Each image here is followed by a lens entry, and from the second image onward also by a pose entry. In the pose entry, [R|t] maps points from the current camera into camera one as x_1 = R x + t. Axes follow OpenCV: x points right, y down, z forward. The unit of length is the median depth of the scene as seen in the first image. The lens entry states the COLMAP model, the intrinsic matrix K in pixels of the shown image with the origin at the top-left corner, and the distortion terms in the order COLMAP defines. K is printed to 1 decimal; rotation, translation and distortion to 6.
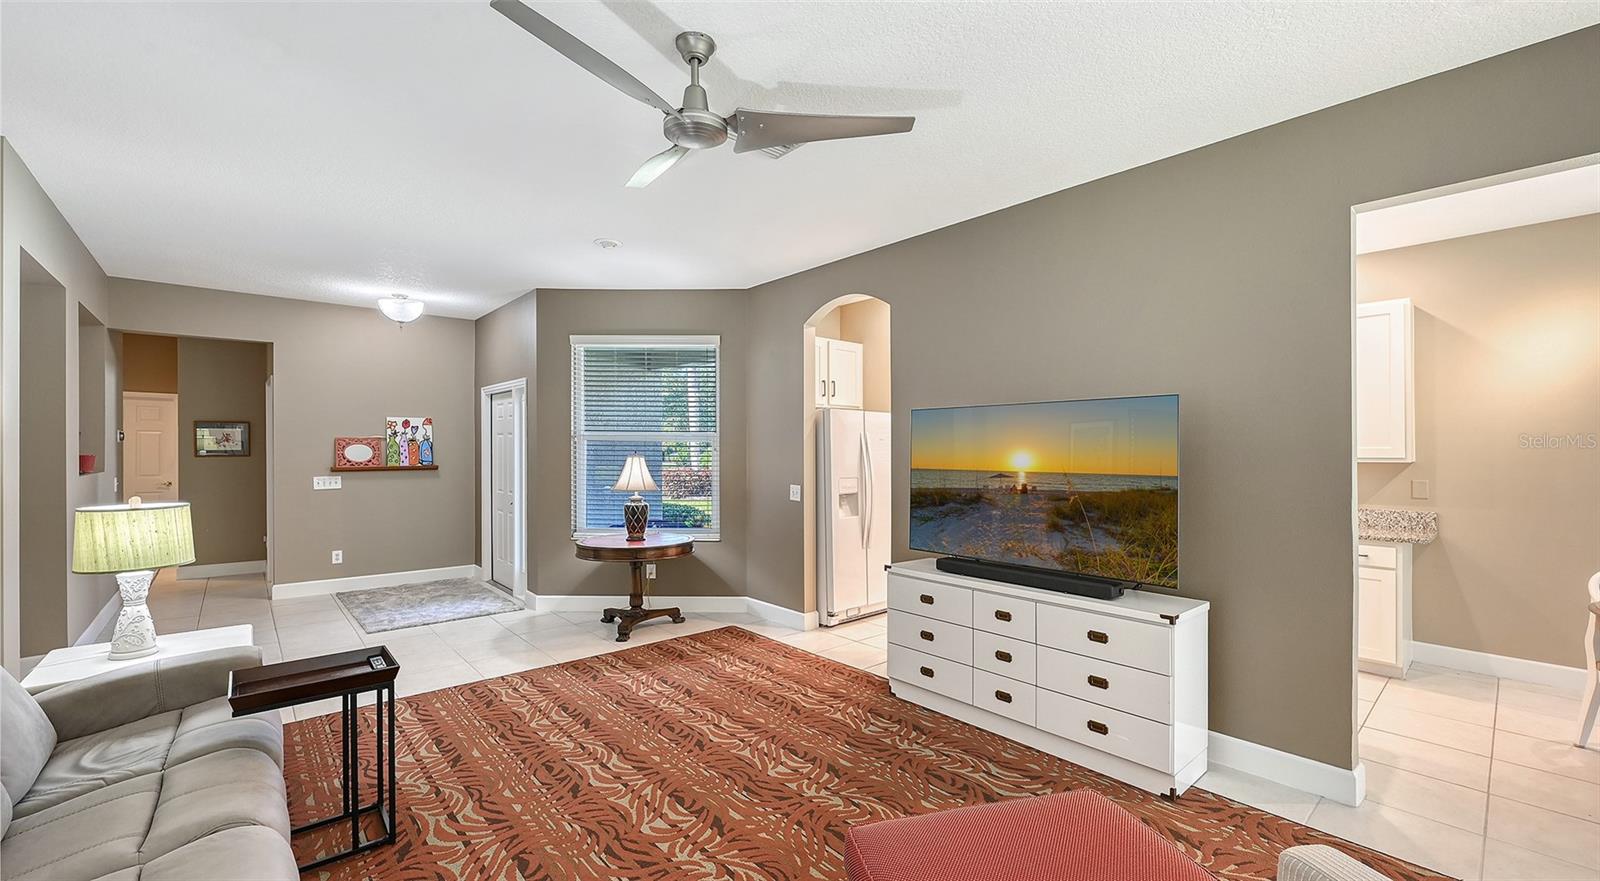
lens RADIAL K [[641.0, 0, 797.9], [0, 641.0, 453.9], [0, 0, 1]] dist [0.000187, 0.000023]
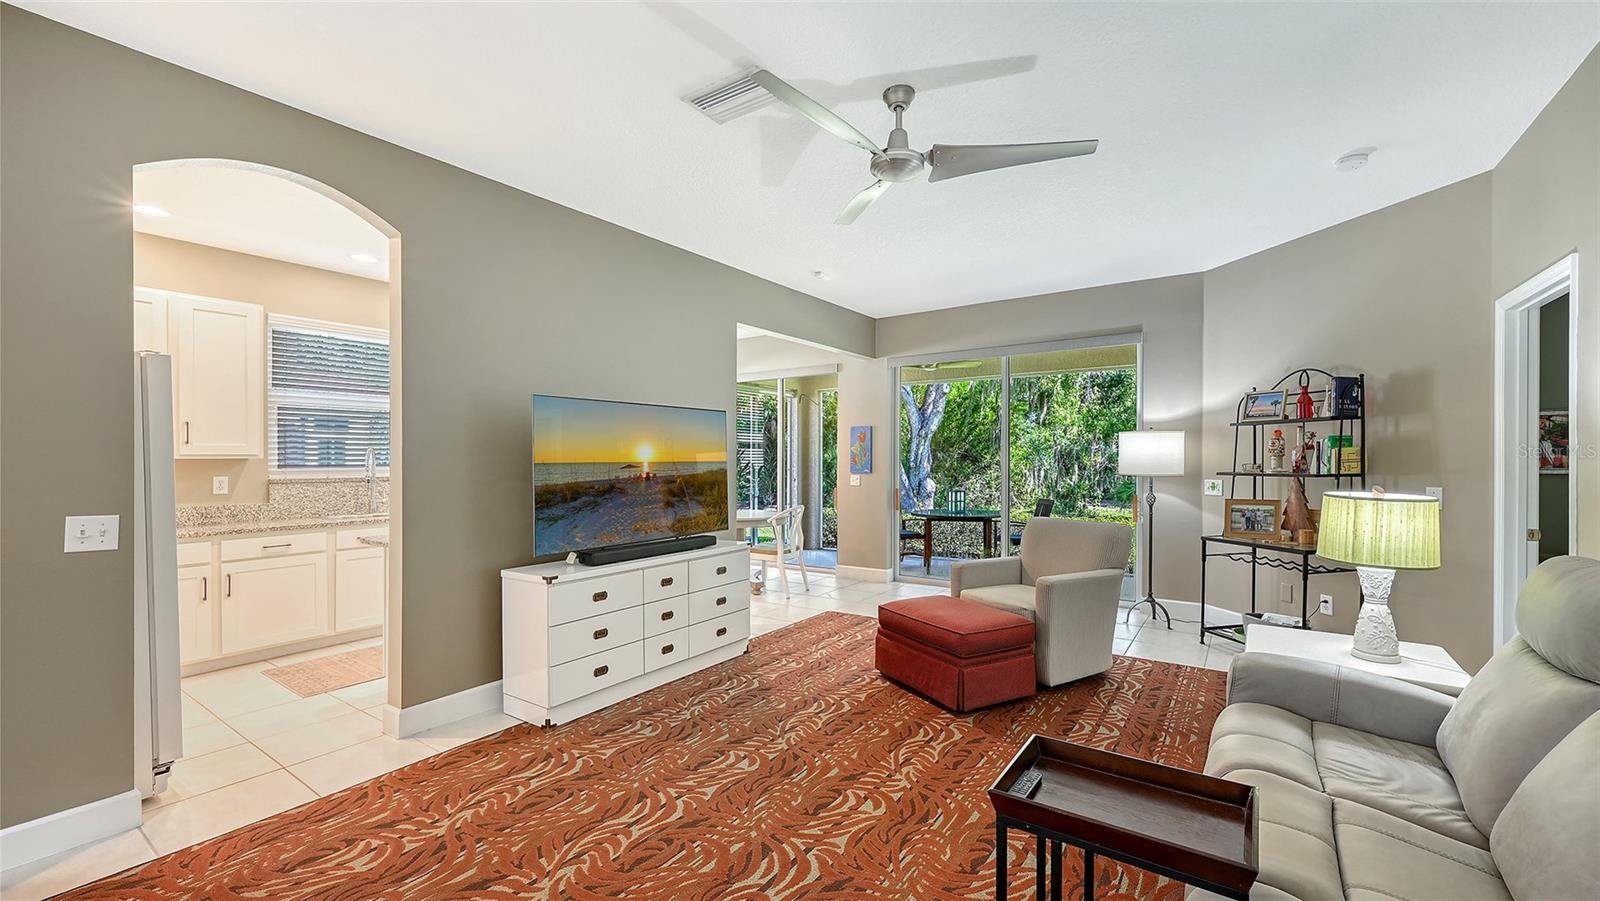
lens RADIAL K [[642.5, 0, 804.8], [0, 642.5, 464.5], [0, 0, 1]] dist [-0.000590, -0.000127]
pose [[-0.236169, -0.009100, 0.971669, -0.580622], [0.012147, 0.999850, 0.012316, 0.014262], [-0.971636, 0.014711, -0.236024, 0.662565]]
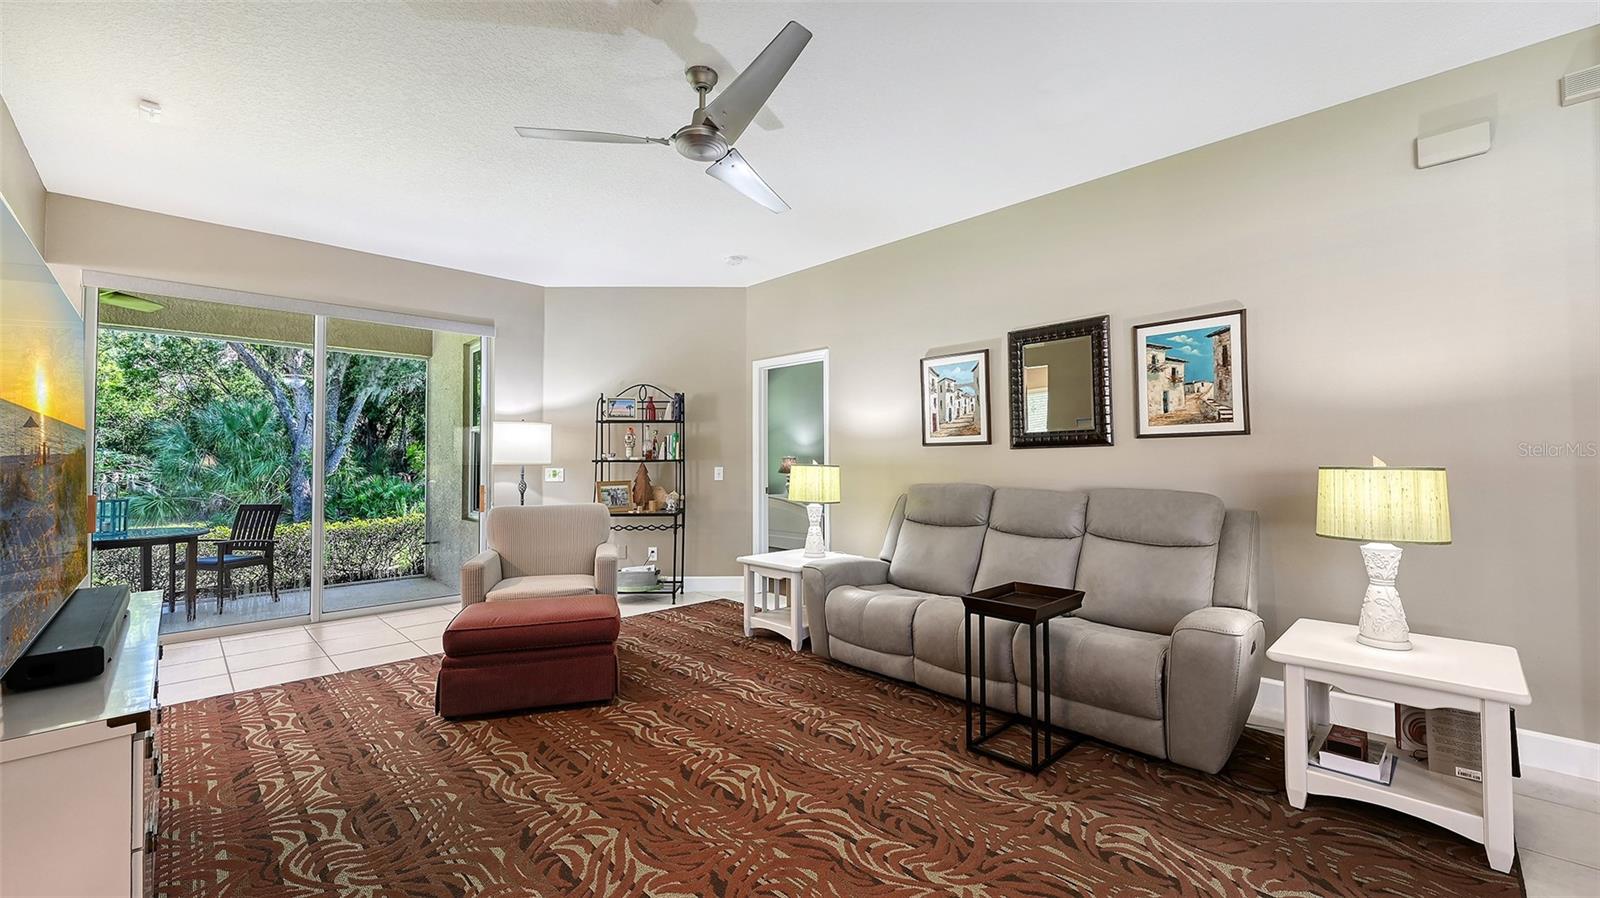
lens RADIAL K [[642.5, 0, 815.8], [0, 642.5, 451.0], [0, 0, 1]] dist [-0.000590, -0.000127]
pose [[-0.997641, 0.000968, -0.068644, -0.133009], [0.001516, 0.999967, -0.007937, 0.037945], [0.068634, -0.008023, -0.997610, 1.009790]]
